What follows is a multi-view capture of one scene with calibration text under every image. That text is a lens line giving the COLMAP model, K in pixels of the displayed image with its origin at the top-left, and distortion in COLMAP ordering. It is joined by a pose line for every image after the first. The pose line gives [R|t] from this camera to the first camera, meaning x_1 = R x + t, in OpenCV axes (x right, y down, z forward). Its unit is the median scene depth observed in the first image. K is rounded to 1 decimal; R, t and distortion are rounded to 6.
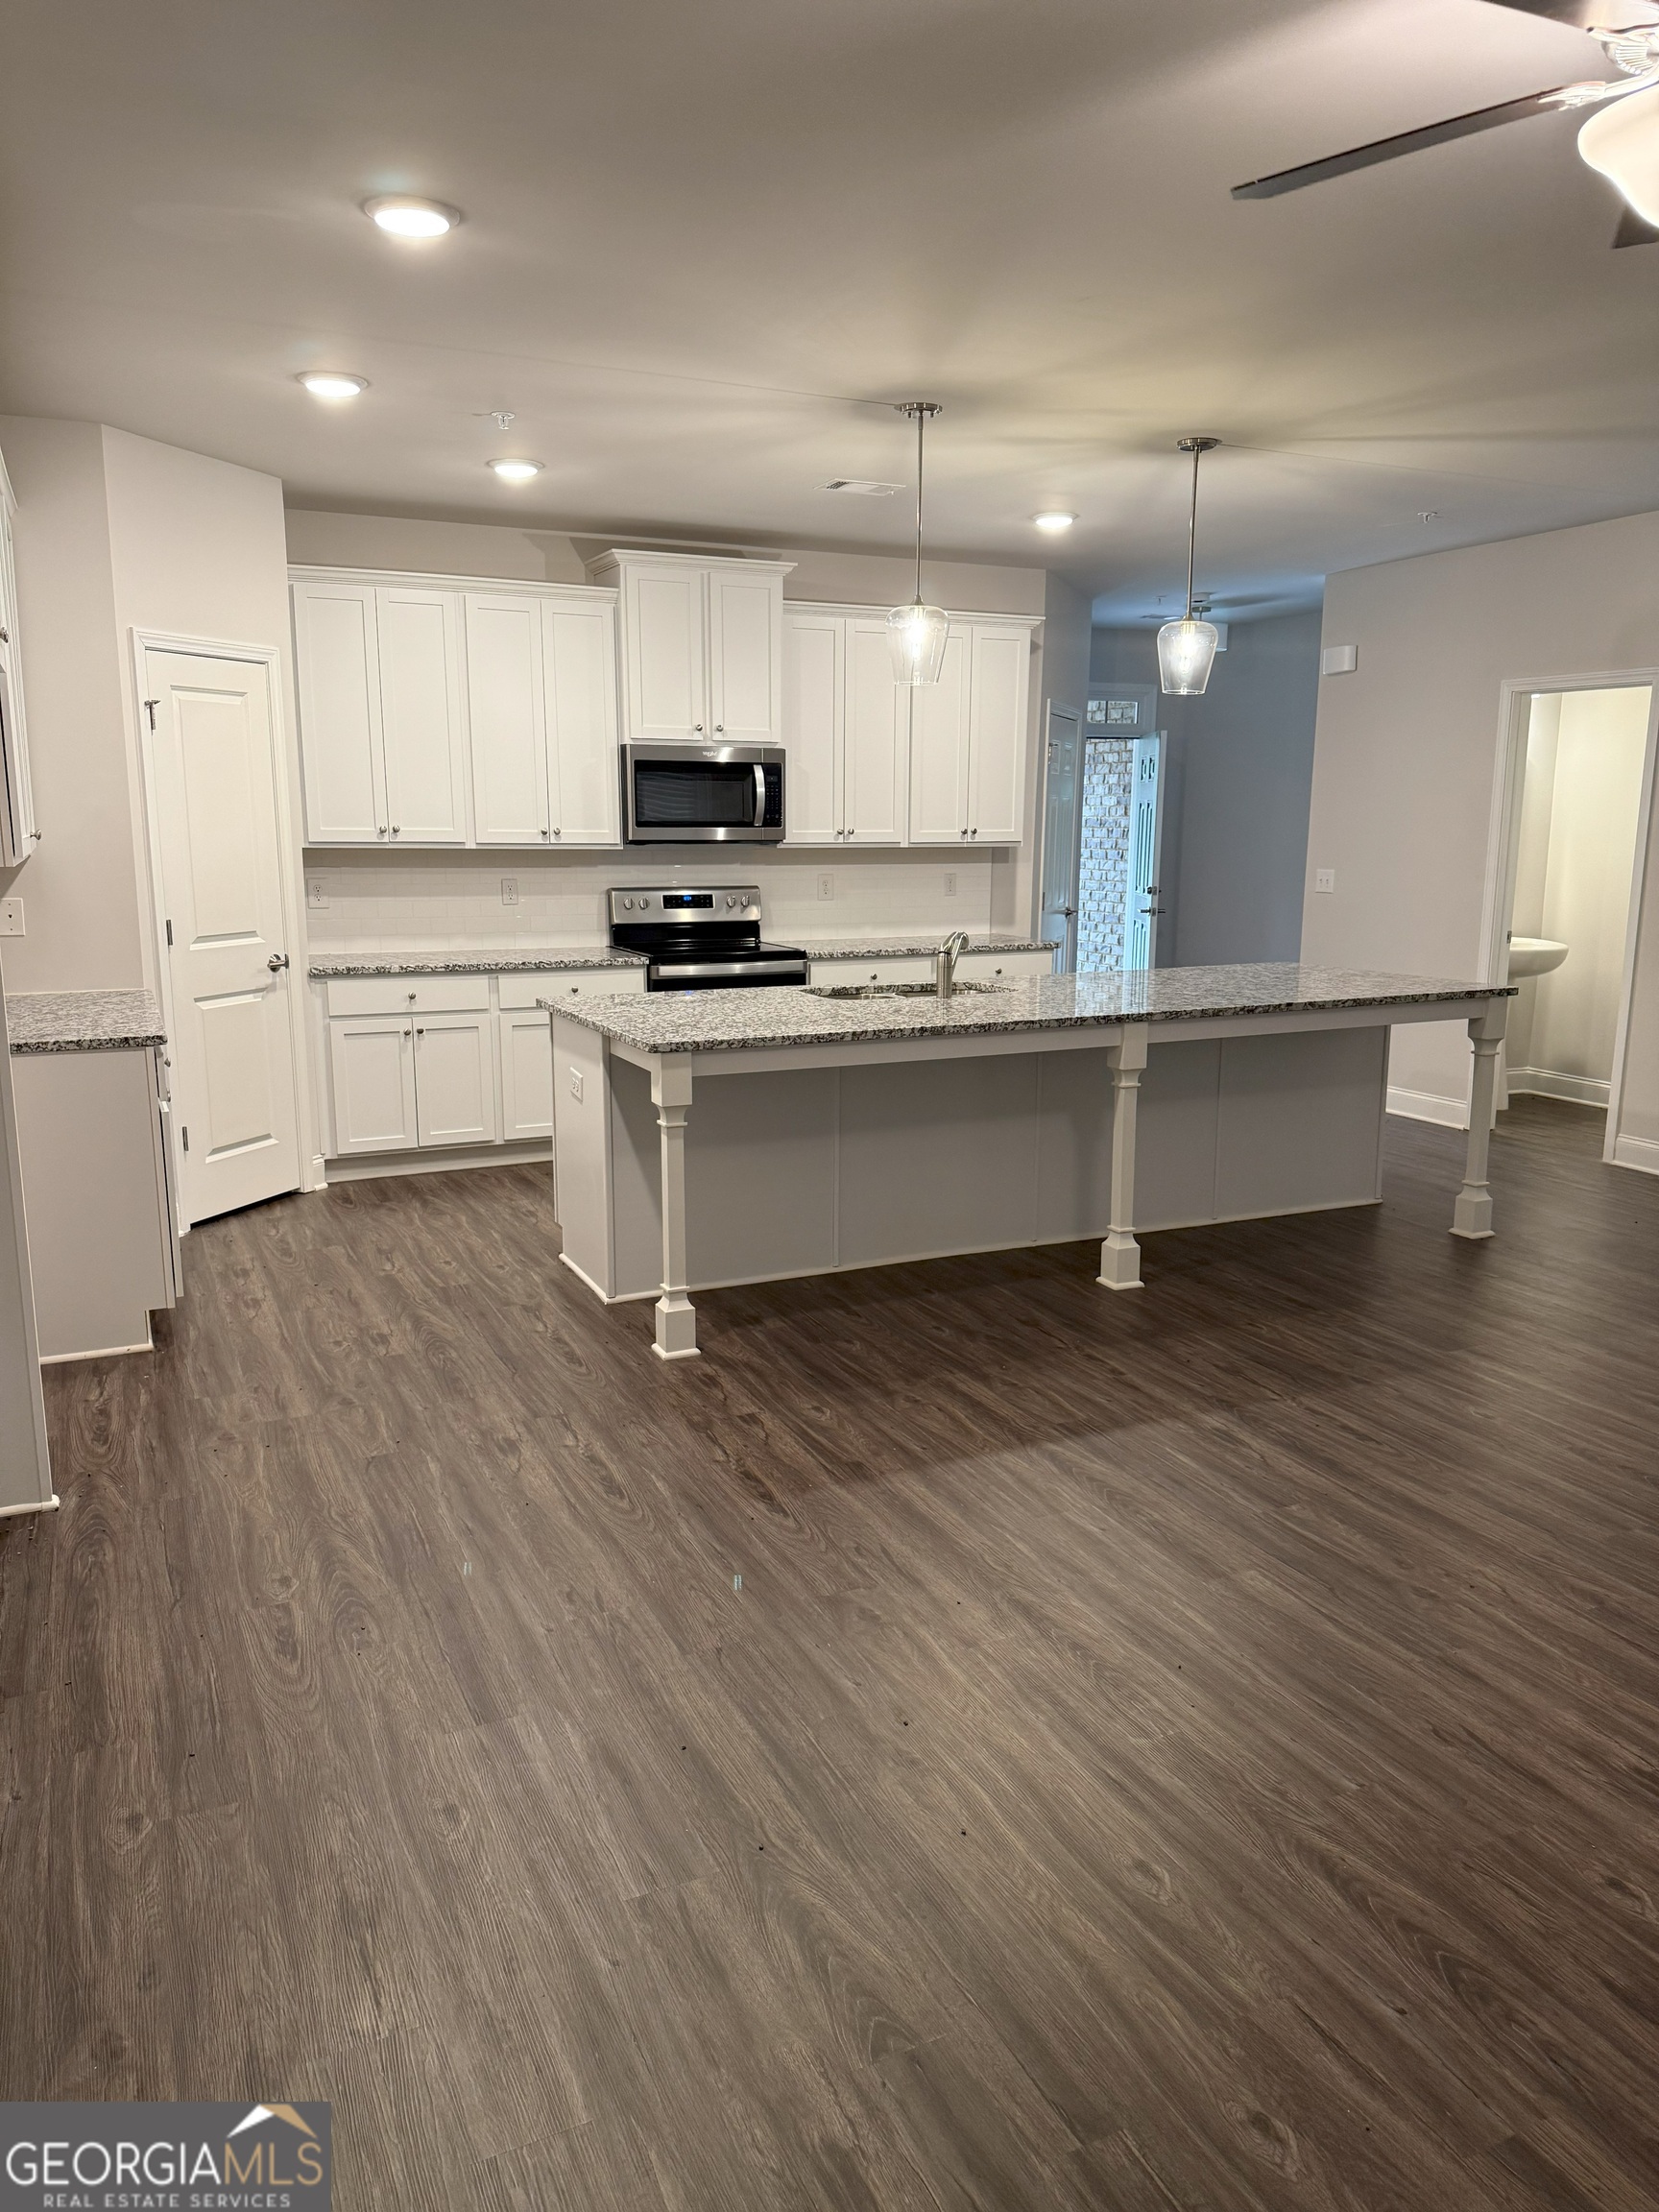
lens RADIAL K [[1555.4, 0, 822.6], [0, 1555.4, 1096.0], [0, 0, 1]] dist [0.096802, -0.006464]
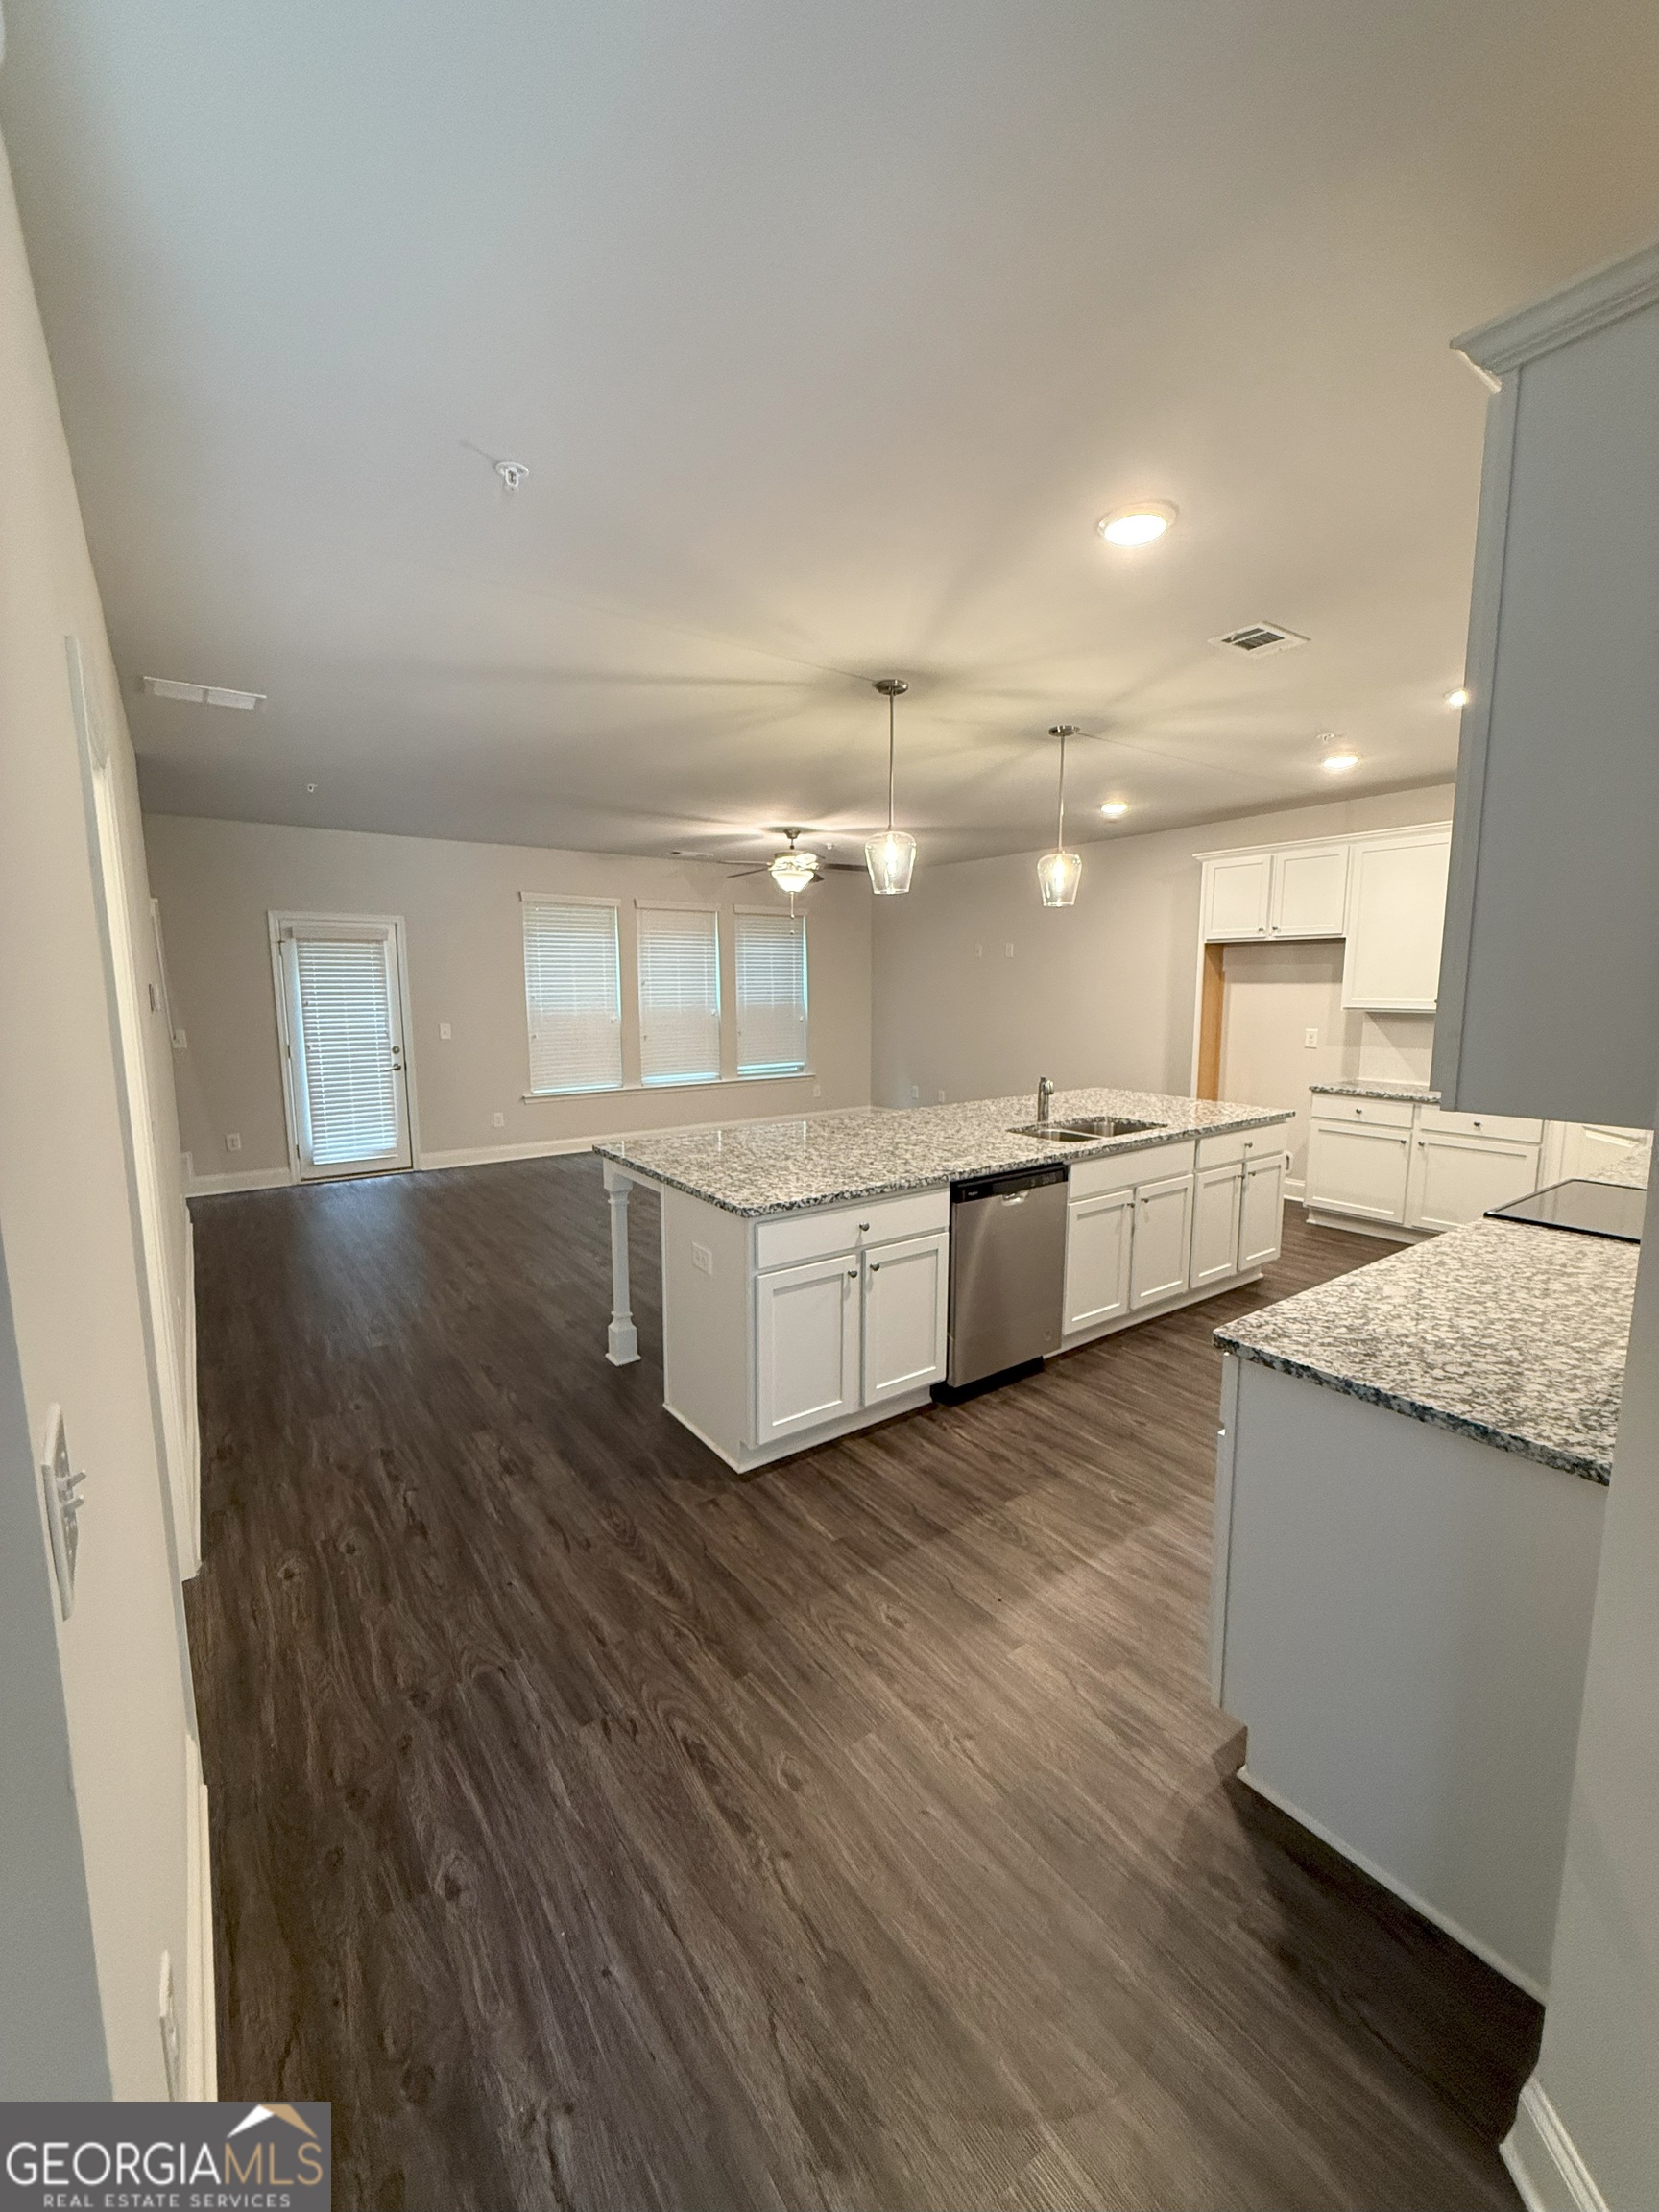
lens RADIAL K [[879.3, 0, 827.2], [0, 879.3, 1102.2], [0, 0, 1]] dist [0.000526, 0.000083]
pose [[-0.981391, 0.026427, -0.190193, 0.388652], [-0.033853, 0.951157, 0.306844, -0.293277], [0.189013, 0.307573, -0.932563, 1.581882]]
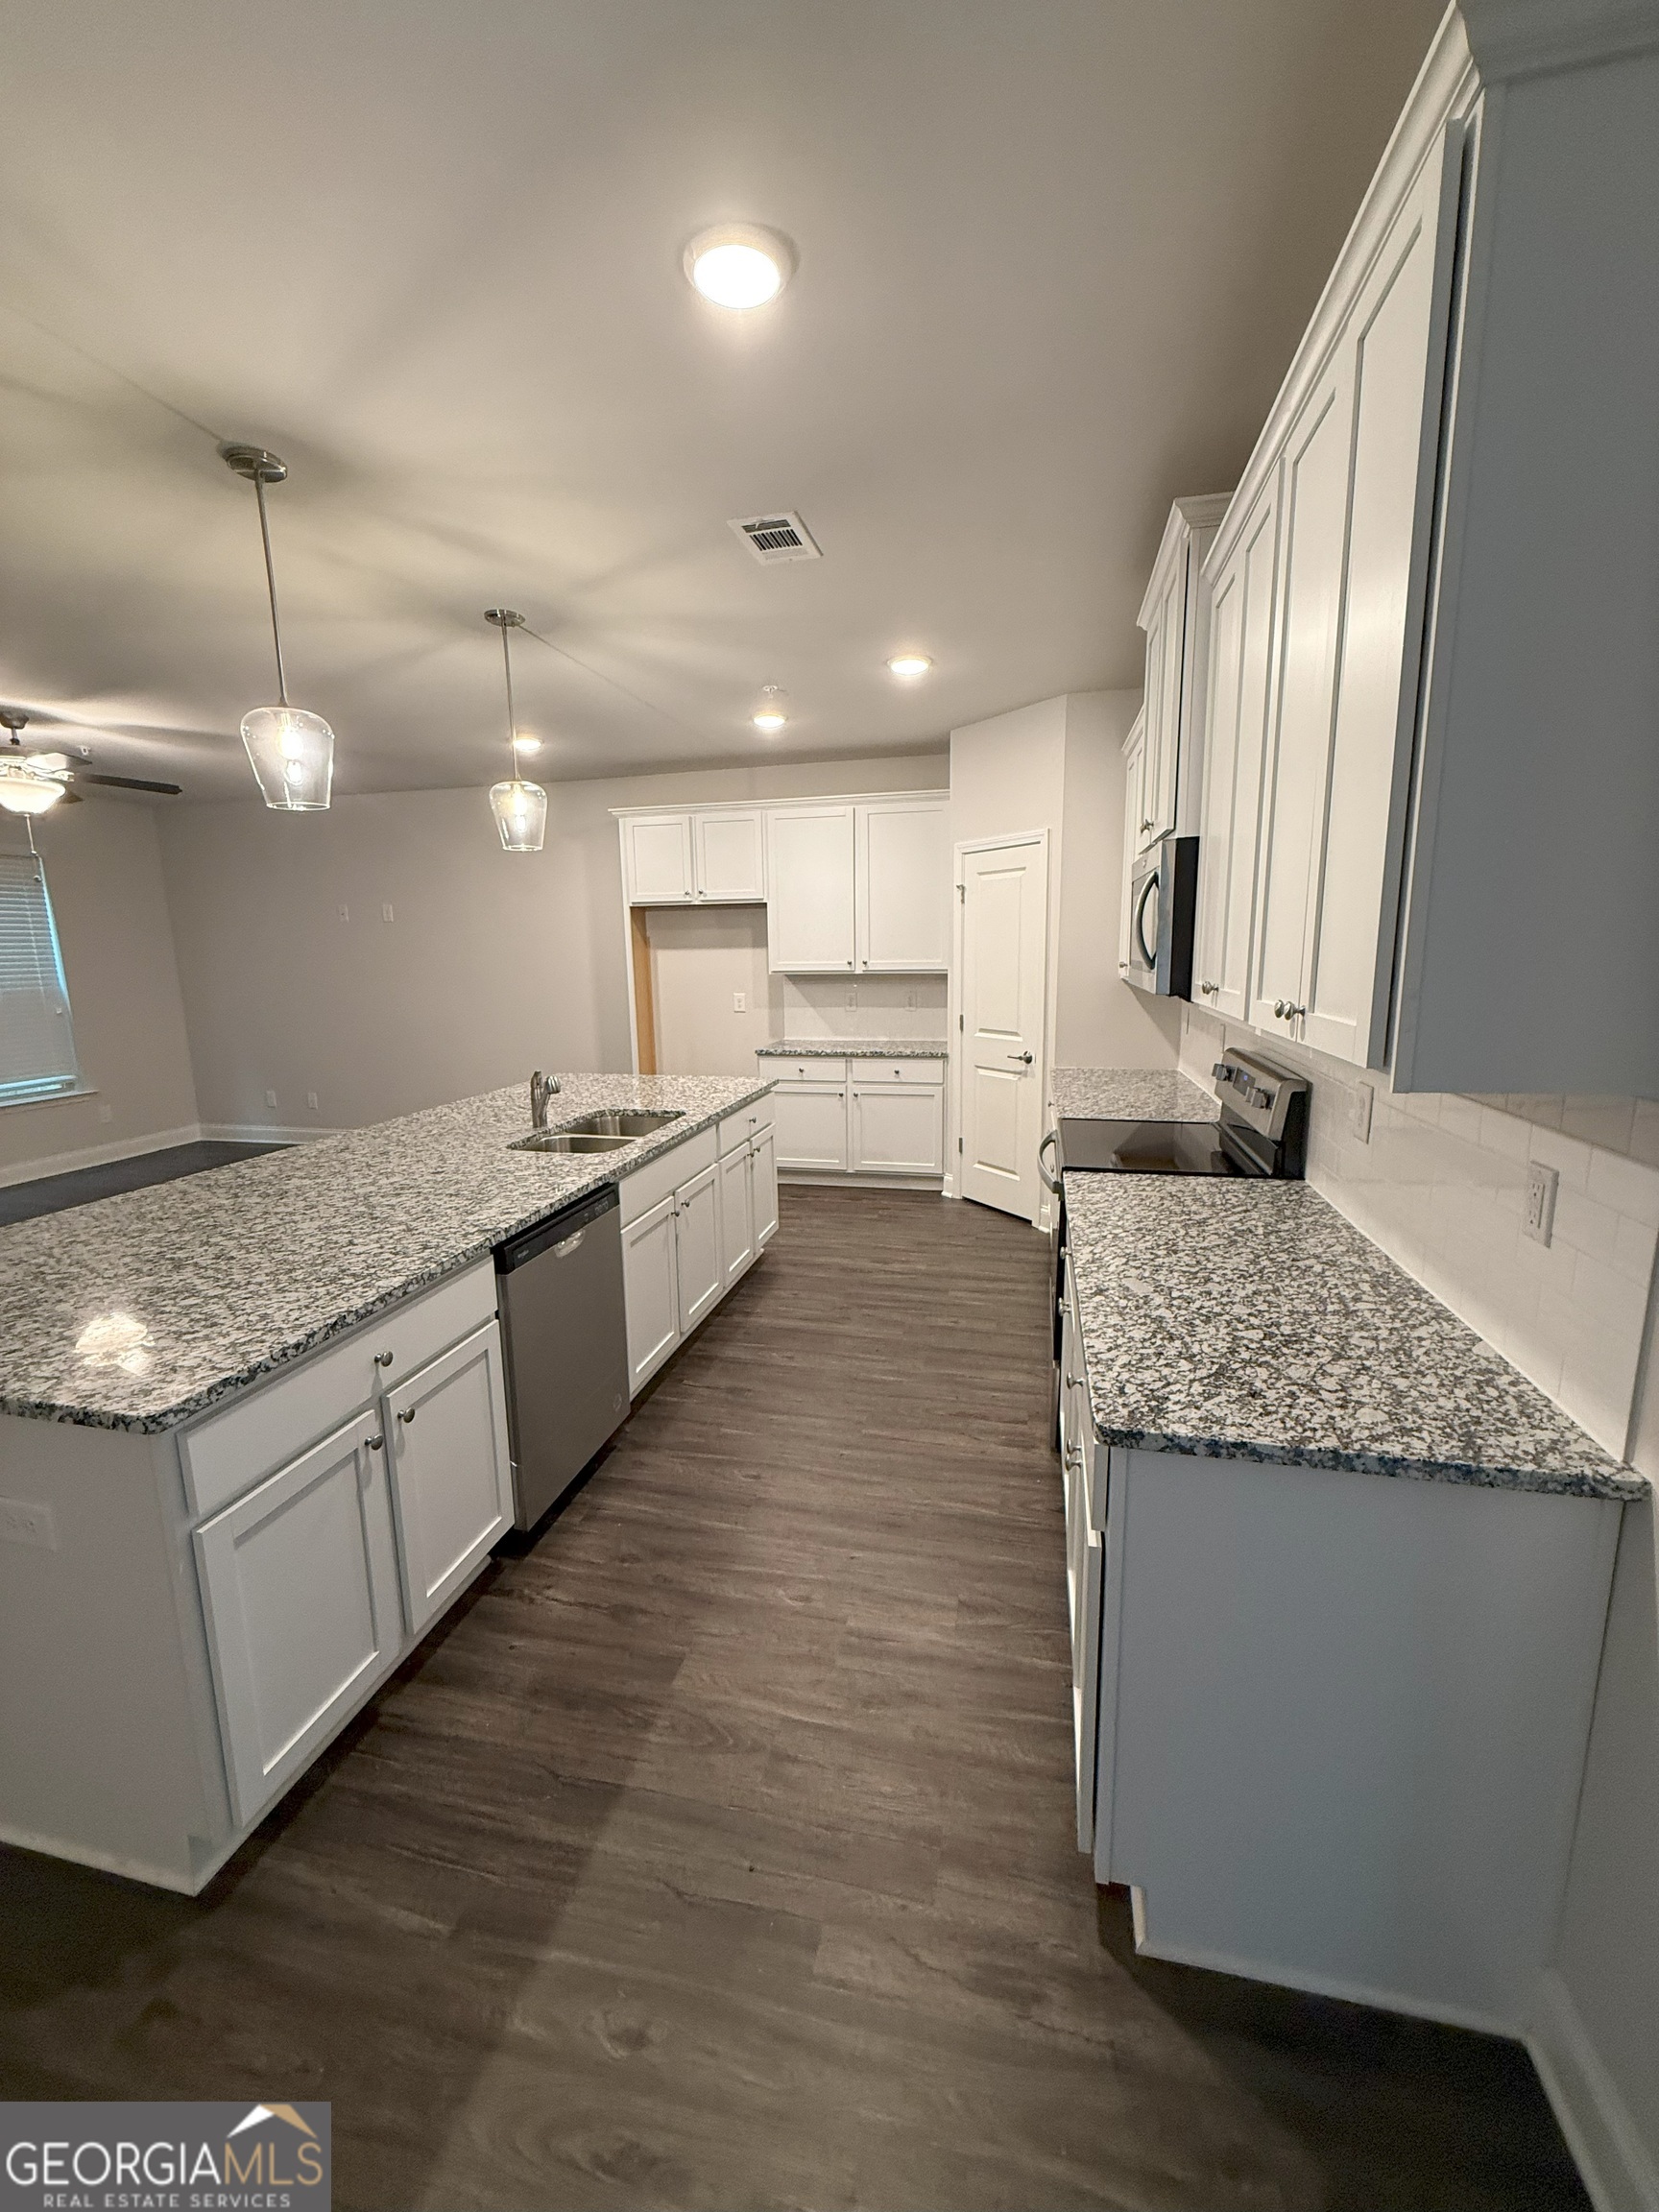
lens RADIAL K [[879.3, 0, 825.2], [0, 879.3, 1103.2], [0, 0, 1]] dist [0.000526, 0.000083]
pose [[-0.615480, 0.146529, -0.774412, 0.401056], [-0.126442, 0.951482, 0.280525, -0.258707], [0.777944, 0.270575, -0.567091, 1.403552]]
